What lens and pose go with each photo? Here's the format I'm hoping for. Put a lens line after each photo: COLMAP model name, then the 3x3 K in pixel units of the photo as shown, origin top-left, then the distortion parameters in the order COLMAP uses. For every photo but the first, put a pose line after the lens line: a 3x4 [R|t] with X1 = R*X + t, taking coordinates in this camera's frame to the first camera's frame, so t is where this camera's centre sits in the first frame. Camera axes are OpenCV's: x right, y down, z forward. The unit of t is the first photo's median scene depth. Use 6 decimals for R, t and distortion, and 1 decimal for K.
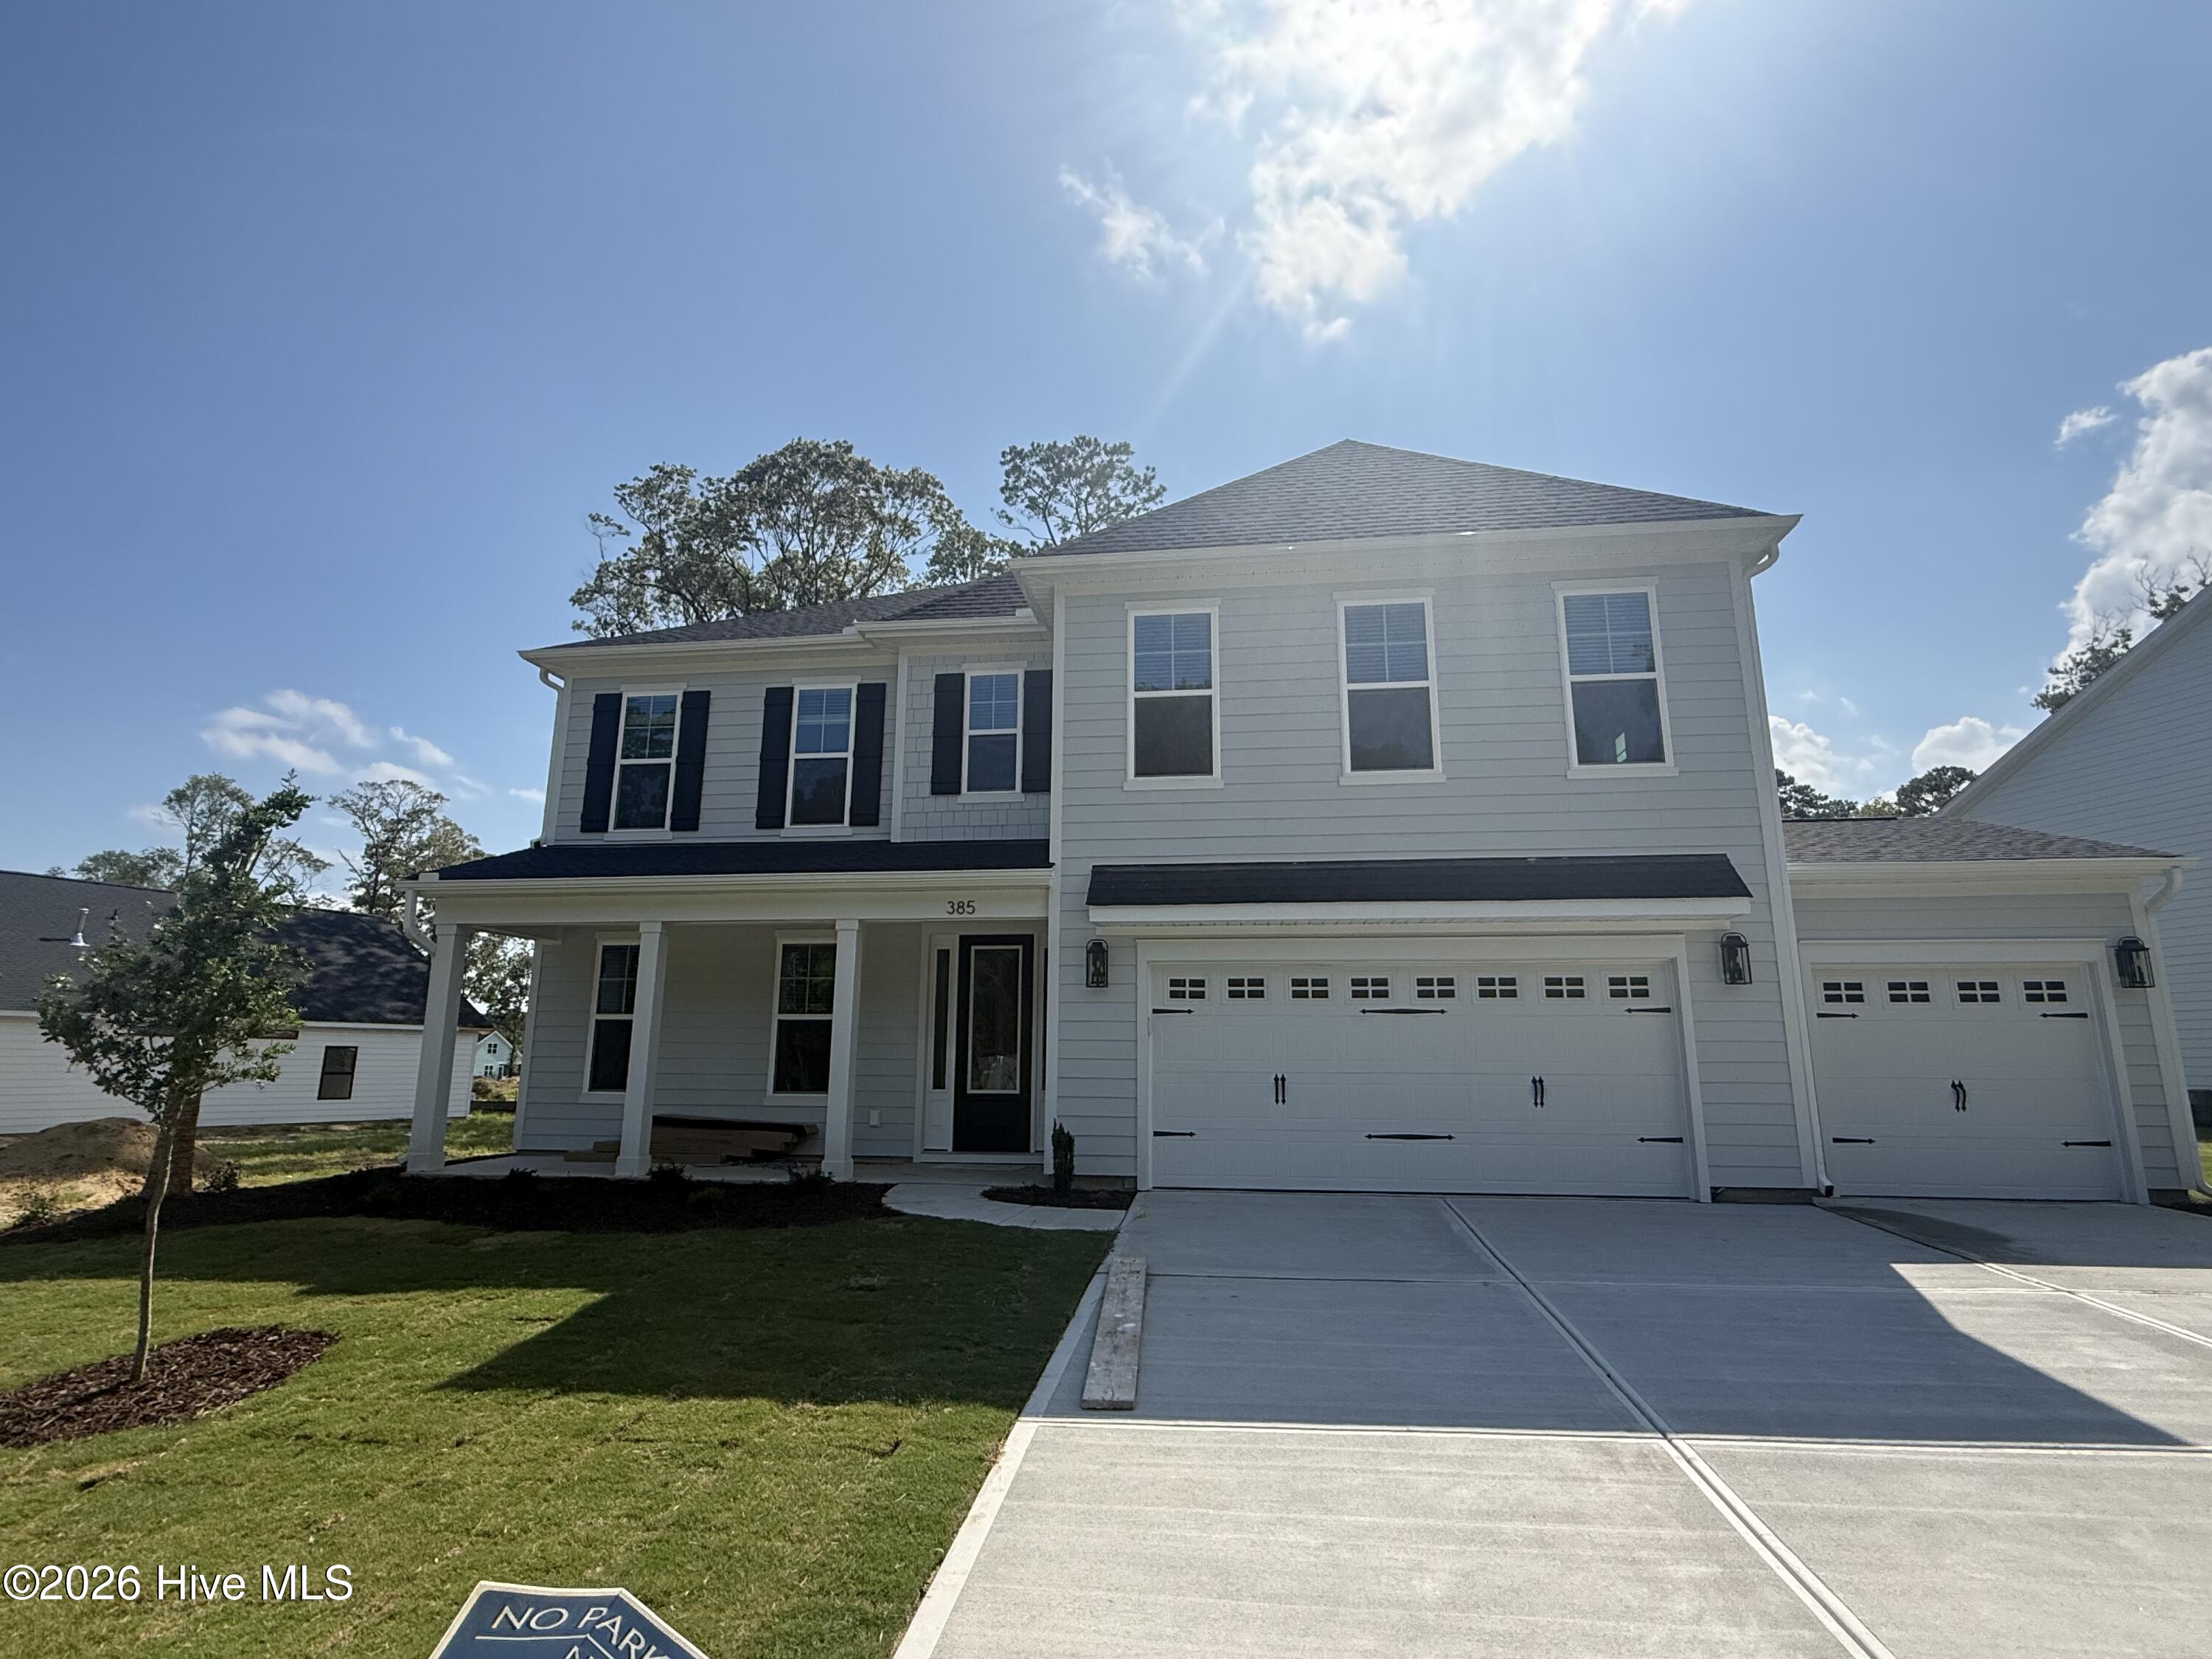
lens RADIAL K [[1114.1, 0, 1106.0], [0, 1114.1, 829.5], [0, 0, 1]] dist [-0.030847, 0.000717]
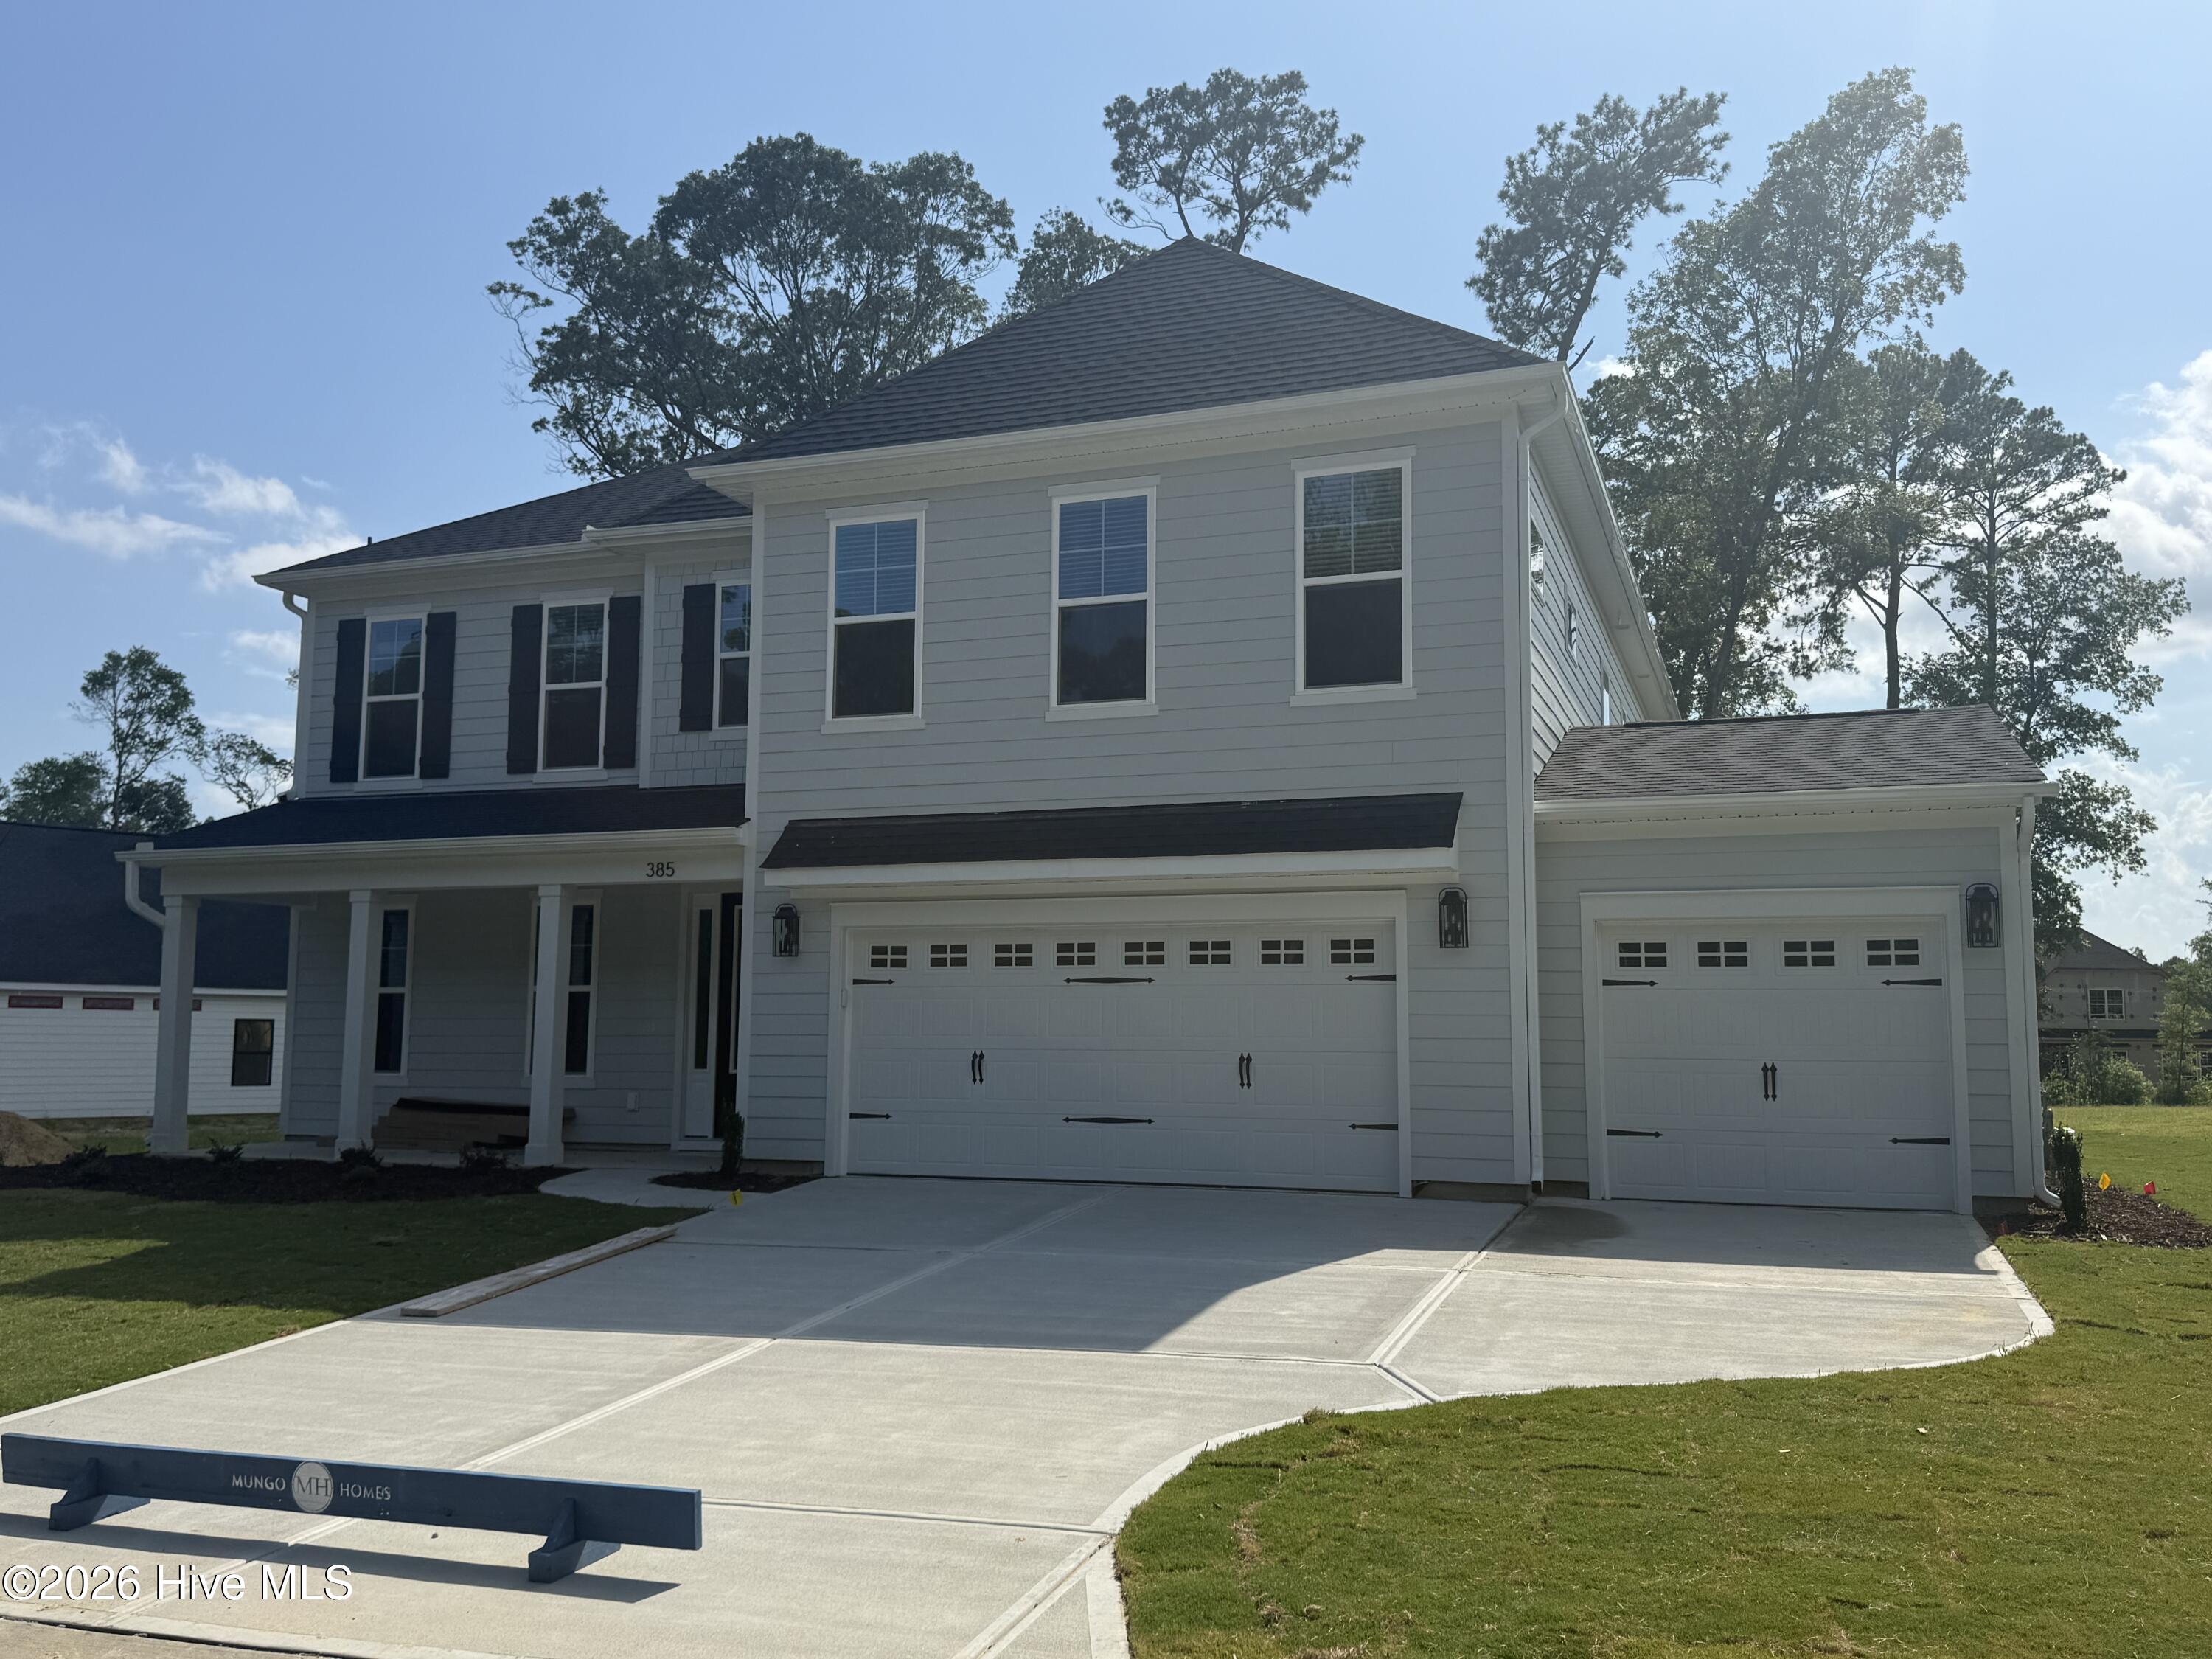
lens RADIAL K [[1816.3, 0, 1107.4], [0, 1816.3, 853.4], [0, 0, 1]] dist [0.073475, -0.286792]
pose [[0.979459, -0.024015, -0.200210, 0.520445], [0.044832, 0.993967, 0.100103, -0.074278], [0.196598, -0.107022, 0.974626, -0.363526]]
